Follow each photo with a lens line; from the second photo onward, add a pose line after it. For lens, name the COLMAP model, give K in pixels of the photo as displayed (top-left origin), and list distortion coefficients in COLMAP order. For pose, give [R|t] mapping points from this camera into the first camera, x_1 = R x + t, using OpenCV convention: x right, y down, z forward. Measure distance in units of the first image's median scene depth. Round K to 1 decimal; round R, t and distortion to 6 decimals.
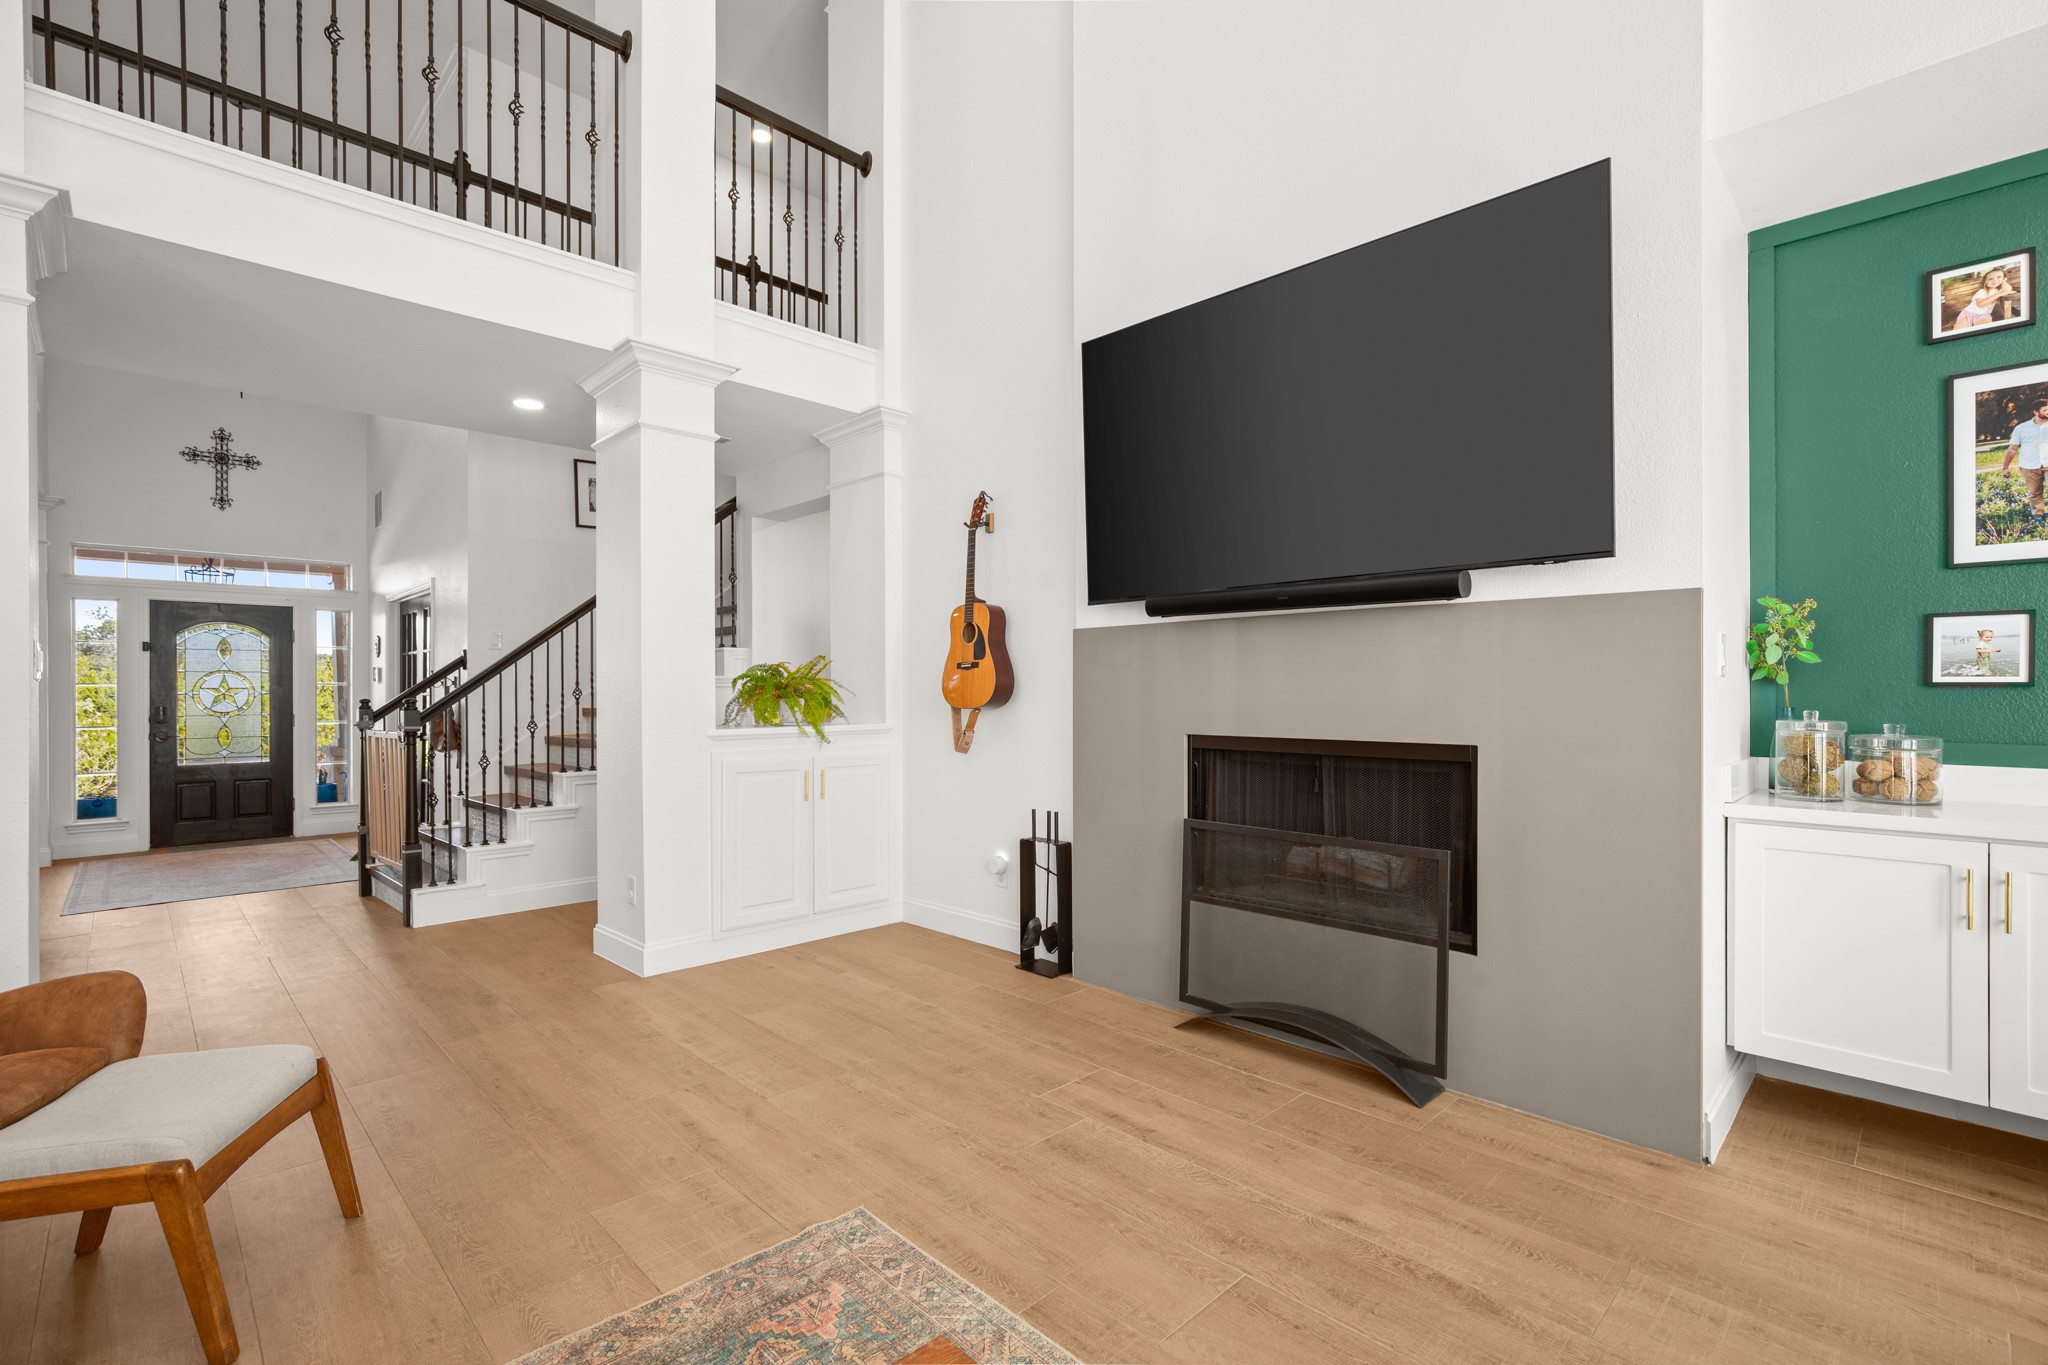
lens RADIAL K [[934.9, 0, 1045.3], [0, 934.9, 685.5], [0, 0, 1]] dist [-0.001042, 0.000584]
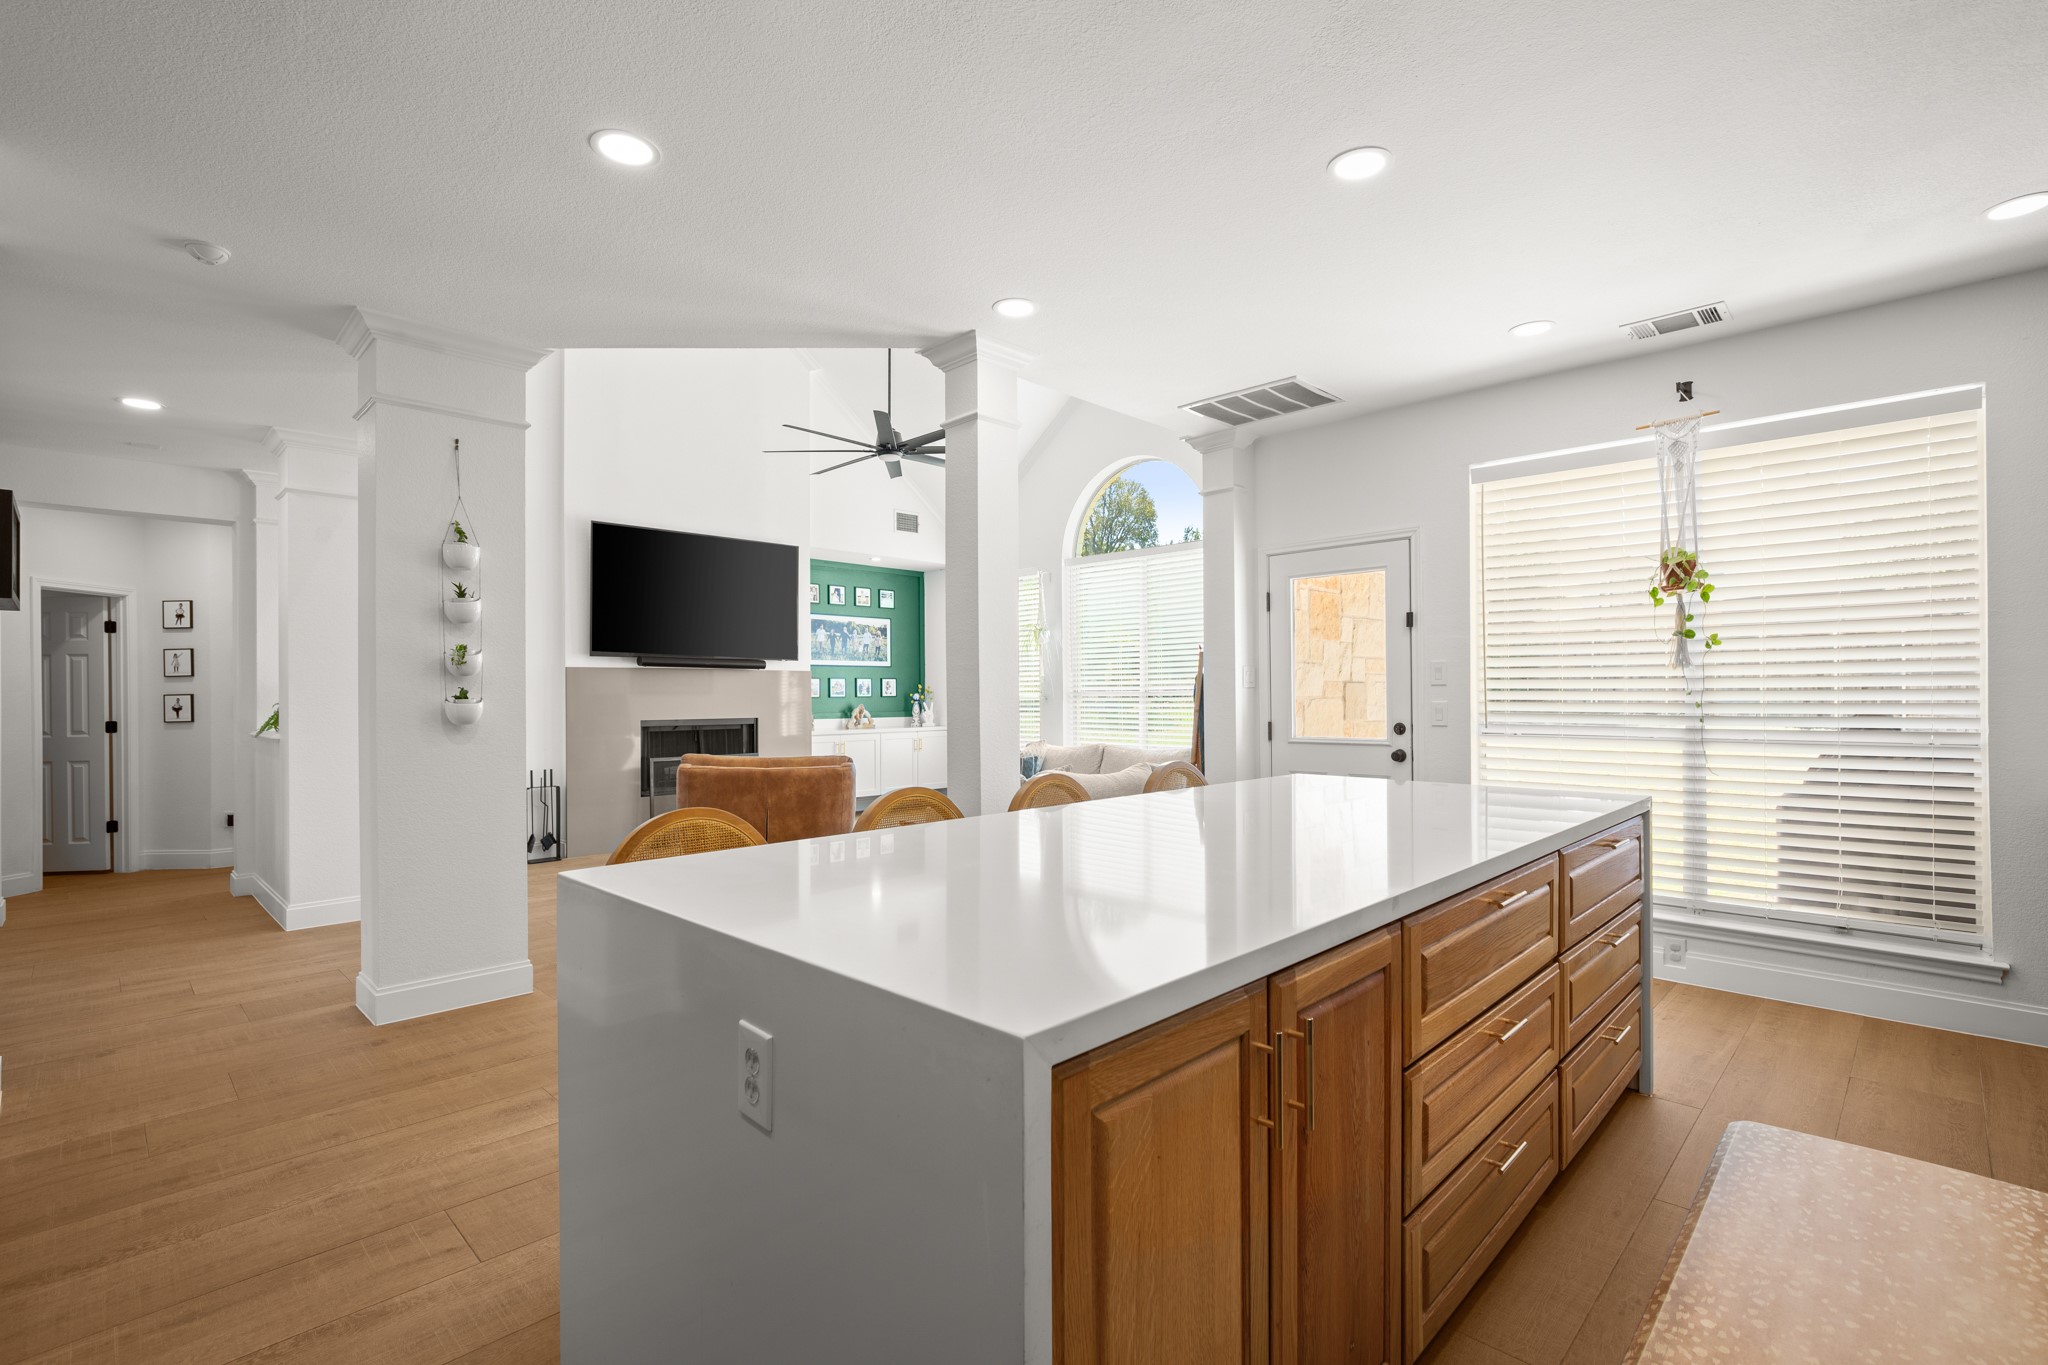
lens RADIAL K [[934.9, 0, 1034.0], [0, 934.9, 682.9], [0, 0, 1]] dist [-0.001042, 0.000584]
pose [[-0.018553, 0.019729, 0.999633, -2.260041], [0.005372, 0.999793, -0.019632, 0.014510], [-0.999813, 0.005006, -0.018655, 0.150931]]
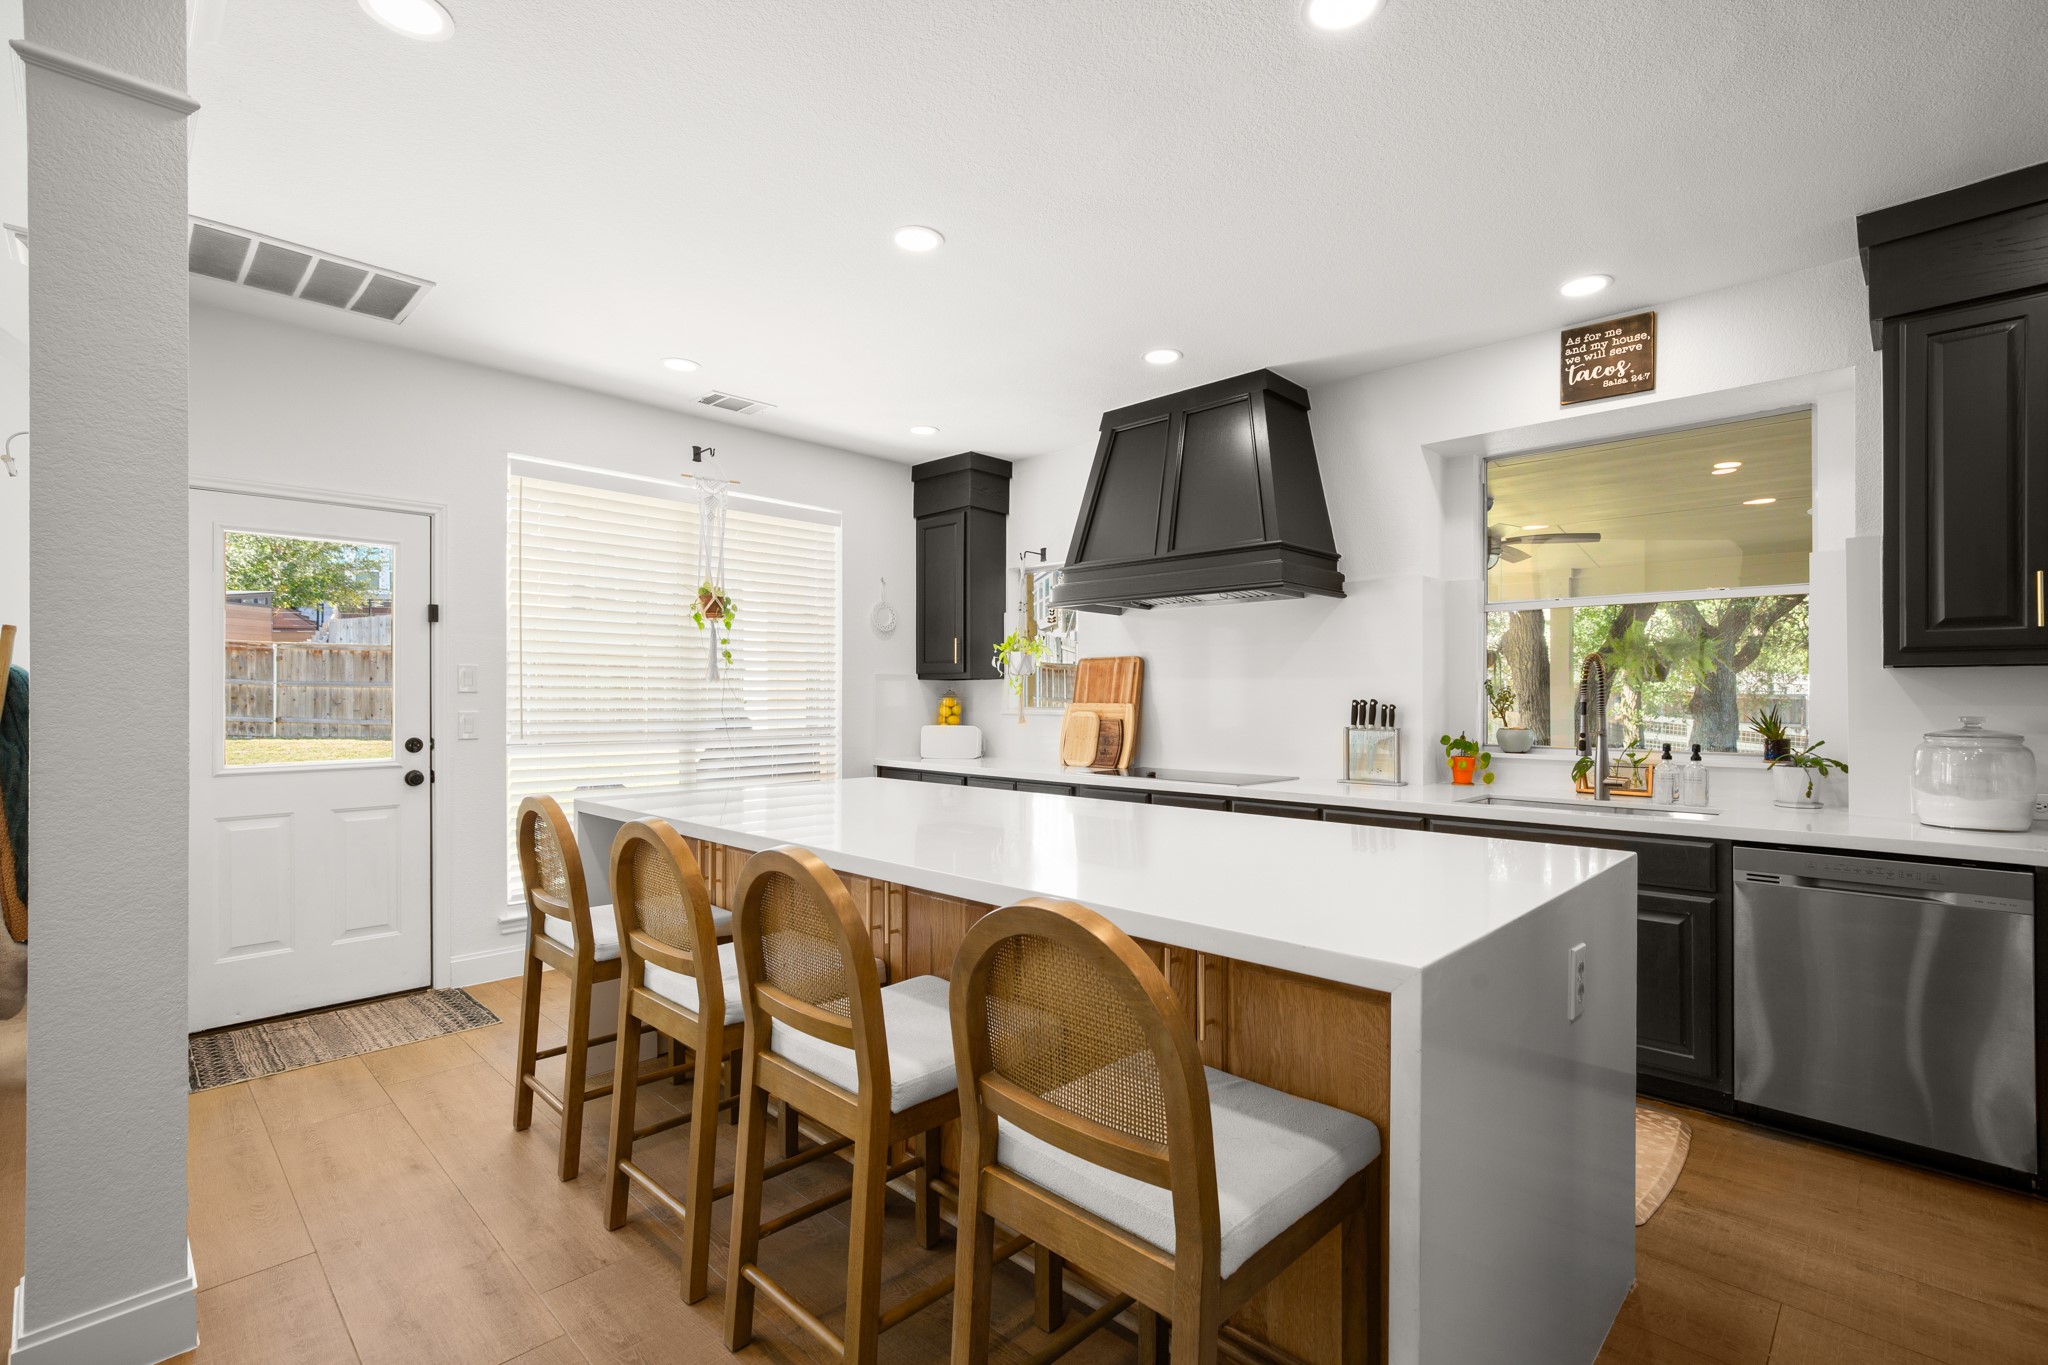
lens RADIAL K [[934.9, 0, 1035.2], [0, 934.9, 686.5], [0, 0, 1]] dist [-0.001042, 0.000584]
pose [[-0.999860, 0.007473, -0.014951, -1.561381], [0.007658, 0.999894, -0.012383, 0.005973], [0.014857, -0.012495, -0.999812, 0.776967]]
